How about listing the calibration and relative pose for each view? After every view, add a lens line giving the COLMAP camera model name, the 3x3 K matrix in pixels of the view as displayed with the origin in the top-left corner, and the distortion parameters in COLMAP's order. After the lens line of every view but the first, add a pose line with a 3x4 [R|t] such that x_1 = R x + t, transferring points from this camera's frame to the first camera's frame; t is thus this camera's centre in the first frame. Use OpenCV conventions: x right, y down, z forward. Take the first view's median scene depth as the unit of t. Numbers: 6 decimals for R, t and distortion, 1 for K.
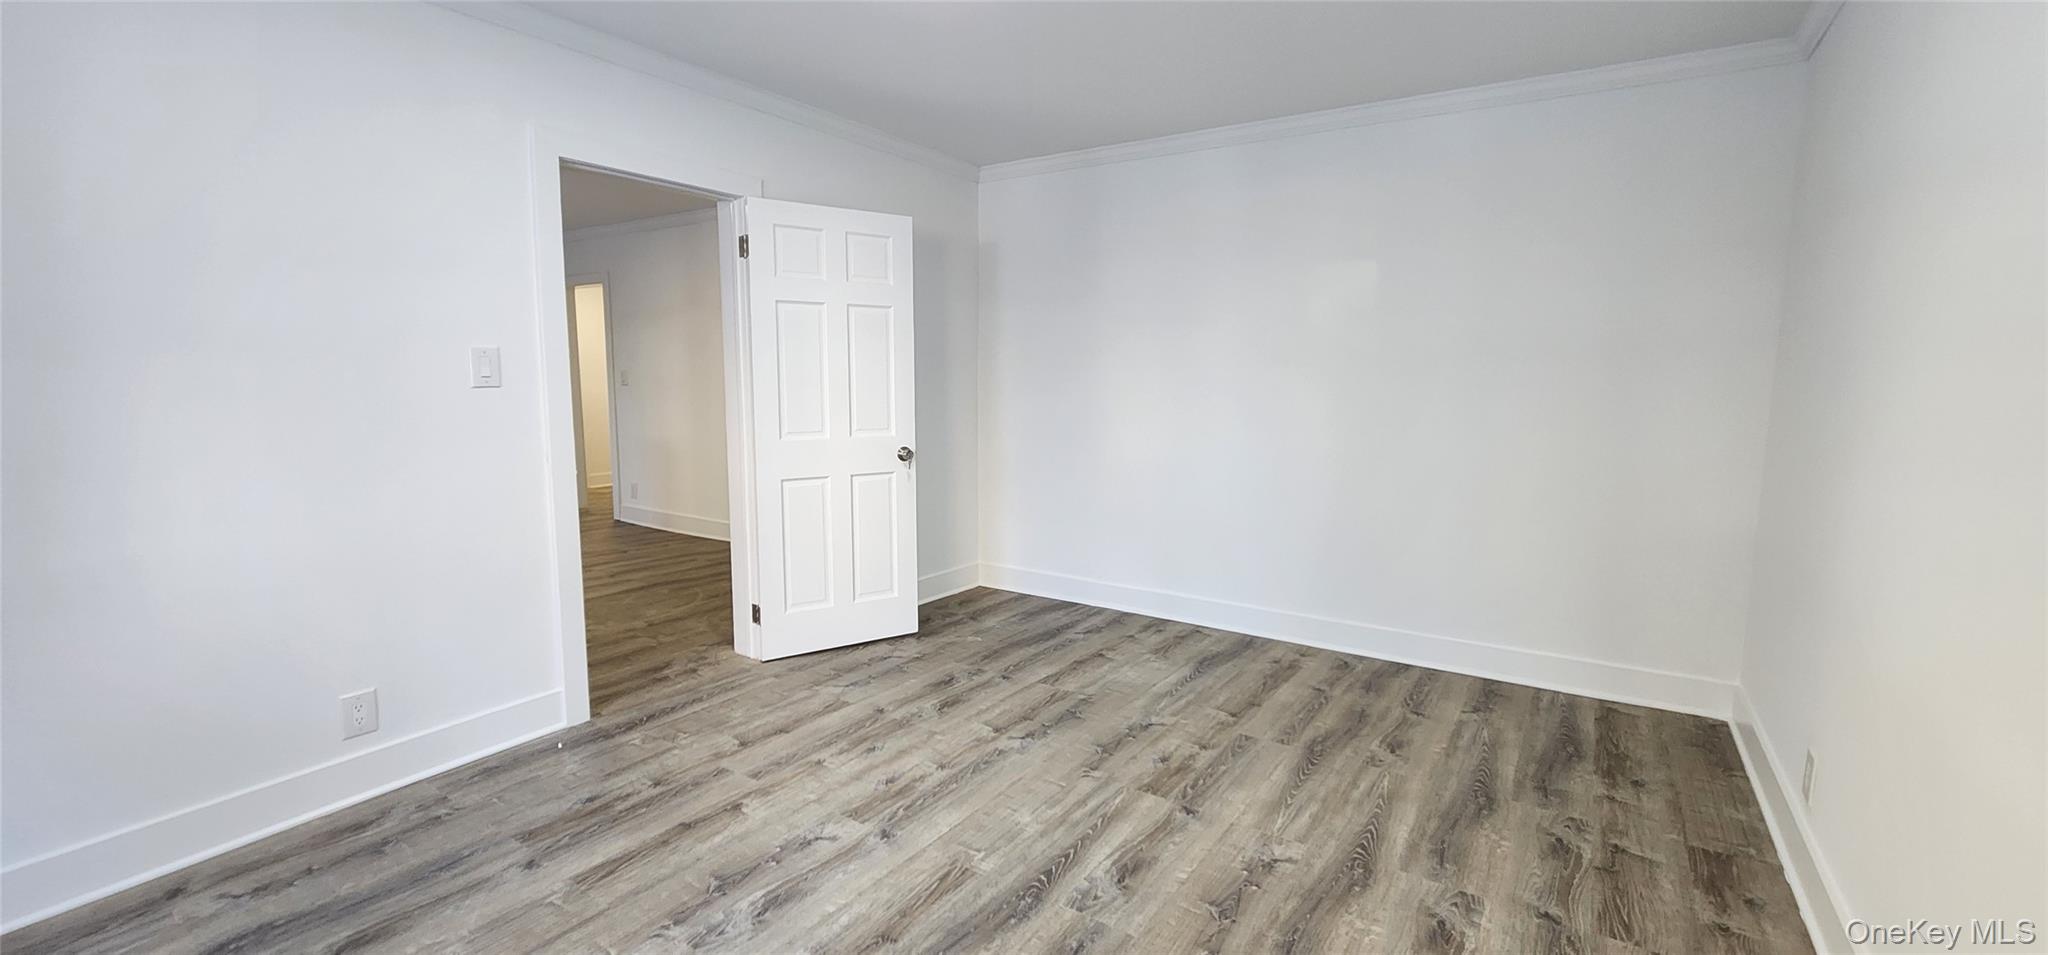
lens RADIAL K [[839.9, 0, 1056.3], [0, 839.9, 480.7], [0, 0, 1]] dist [0.000929, -0.000024]
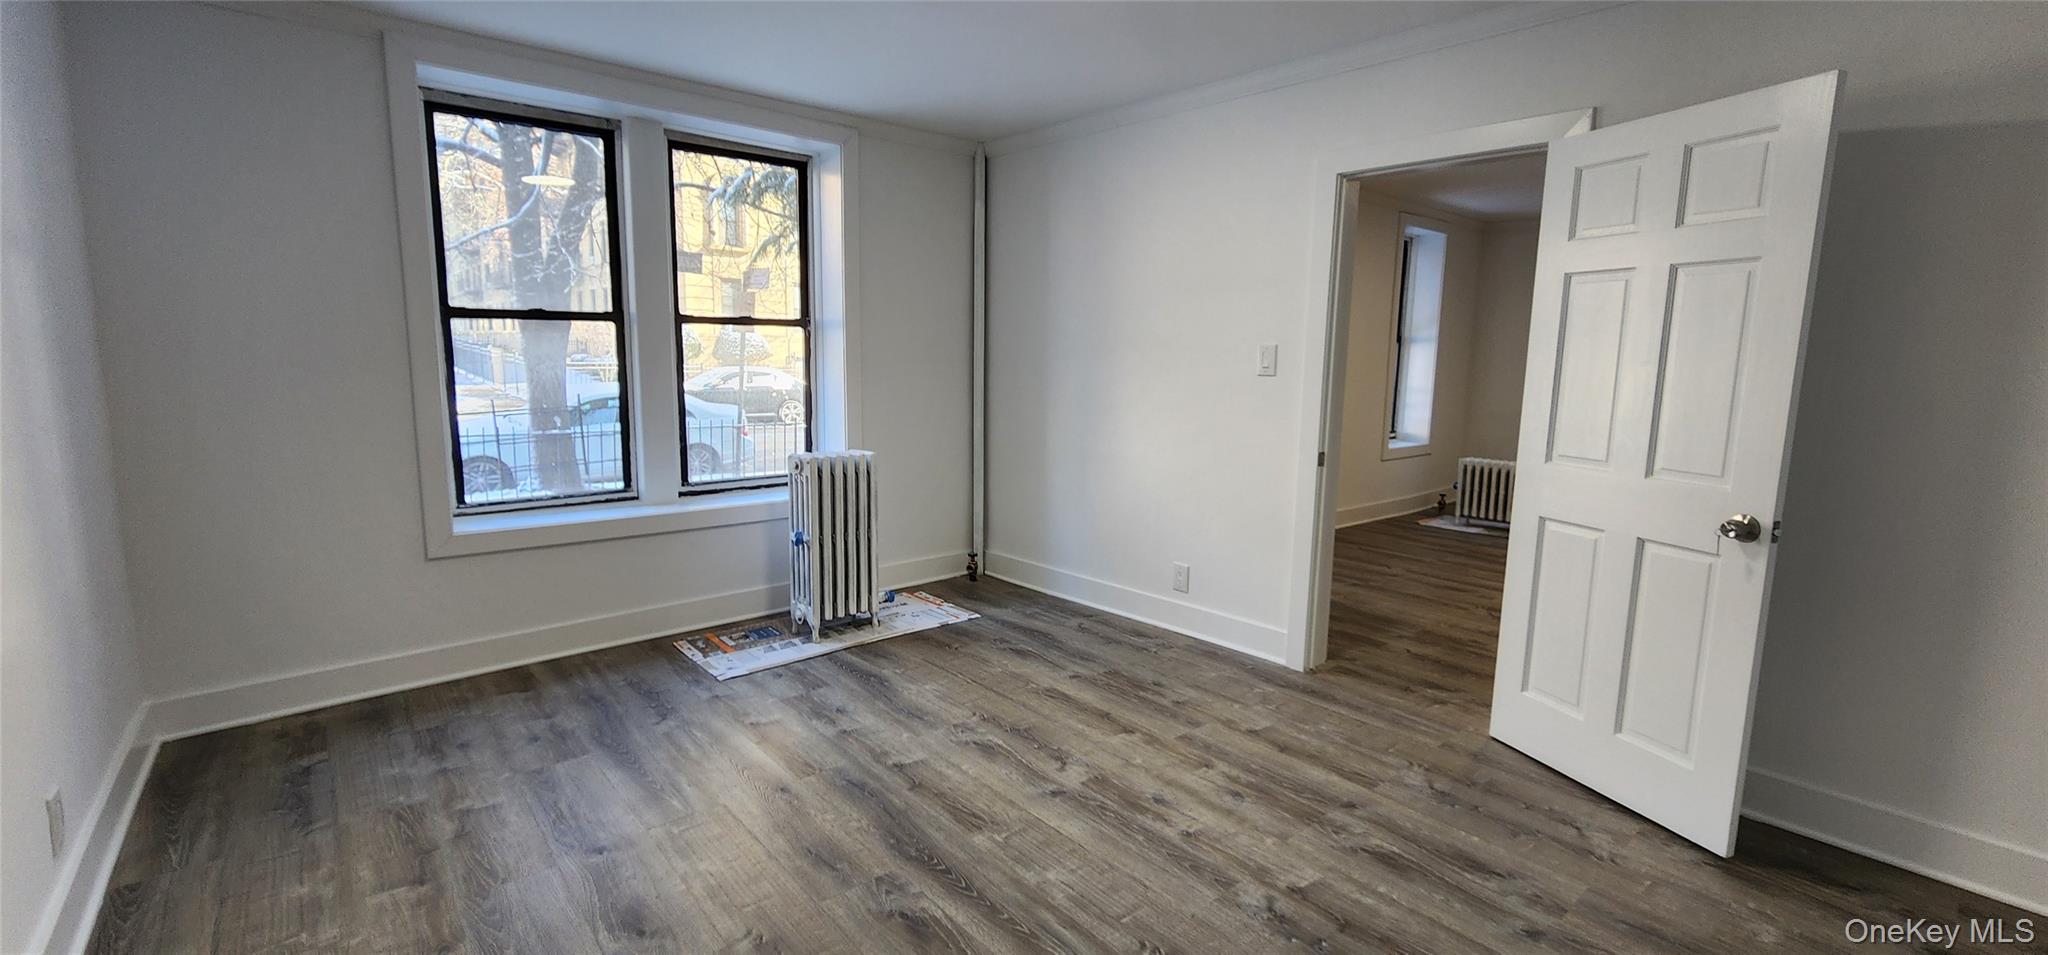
lens RADIAL K [[839.9, 0, 1023.9], [0, 839.9, 473.3], [0, 0, 1]] dist [0.000929, -0.000024]
pose [[-0.295454, 0.126445, -0.946952, 0.671920], [-0.140785, 0.974618, 0.174065, -0.136487], [0.944927, 0.184744, -0.270154, 1.021097]]
